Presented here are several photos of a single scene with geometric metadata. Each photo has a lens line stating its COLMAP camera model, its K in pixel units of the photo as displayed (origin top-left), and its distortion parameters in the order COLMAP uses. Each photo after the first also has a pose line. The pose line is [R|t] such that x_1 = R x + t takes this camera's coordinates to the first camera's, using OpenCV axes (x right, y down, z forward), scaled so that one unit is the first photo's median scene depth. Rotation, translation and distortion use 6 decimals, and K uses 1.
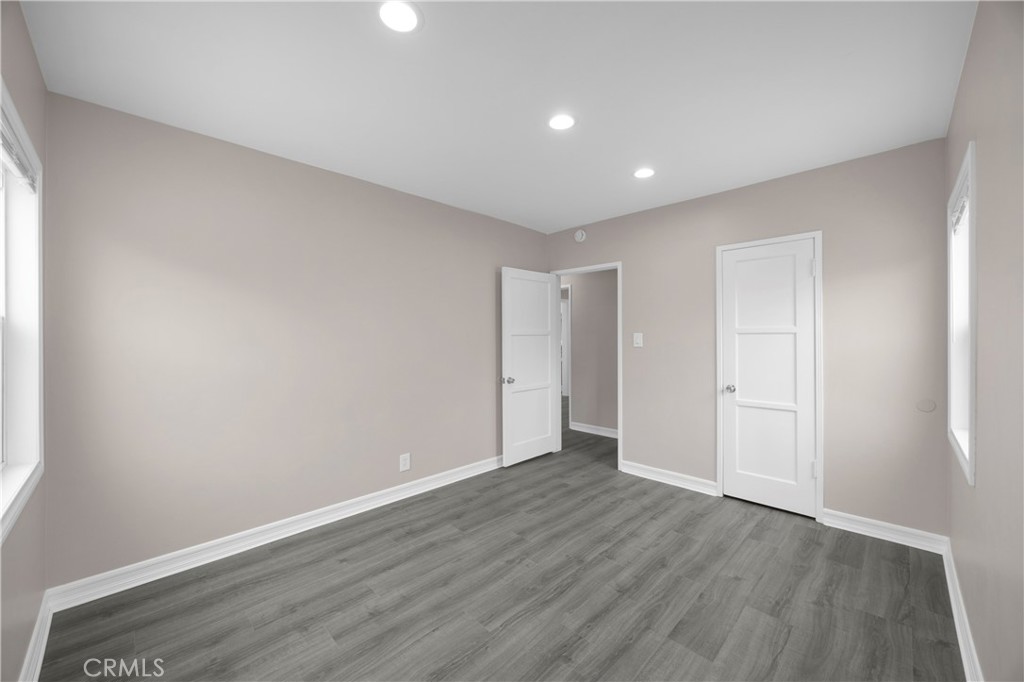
lens RADIAL K [[391.4, 0, 509.6], [0, 391.4, 338.2], [0, 0, 1]] dist [-0.000588, 0.000053]
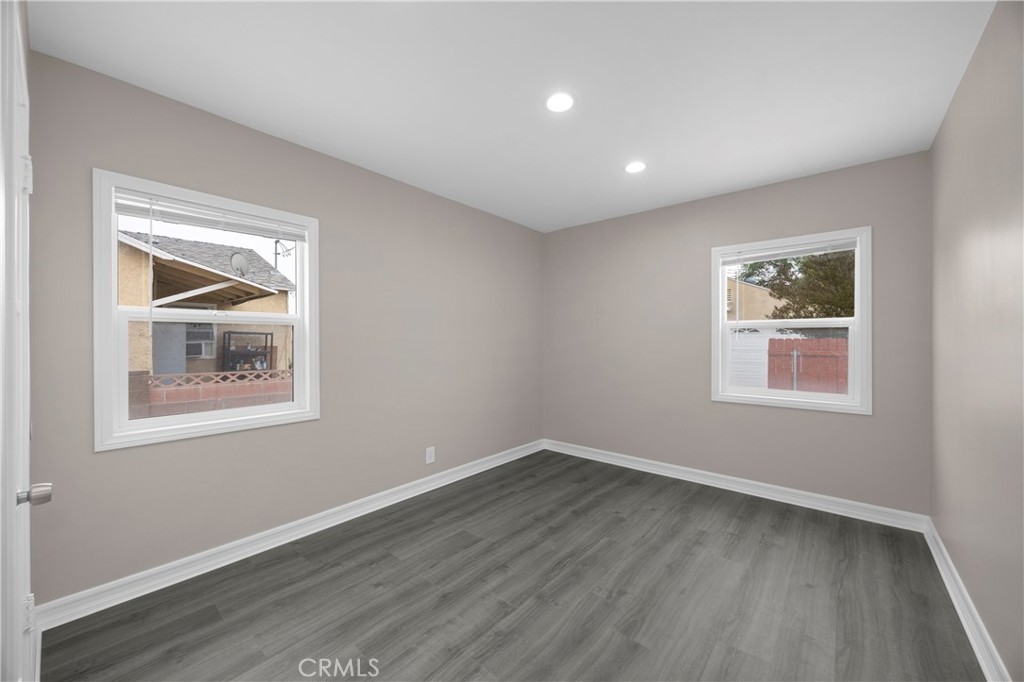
lens RADIAL K [[391.4, 0, 512.2], [0, 391.4, 345.5], [0, 0, 1]] dist [-0.000588, 0.000053]
pose [[-0.996687, 0.003402, -0.081259, 0.337991], [0.002062, 0.999860, 0.016577, 0.018453], [0.081304, 0.016354, -0.996555, 2.000813]]
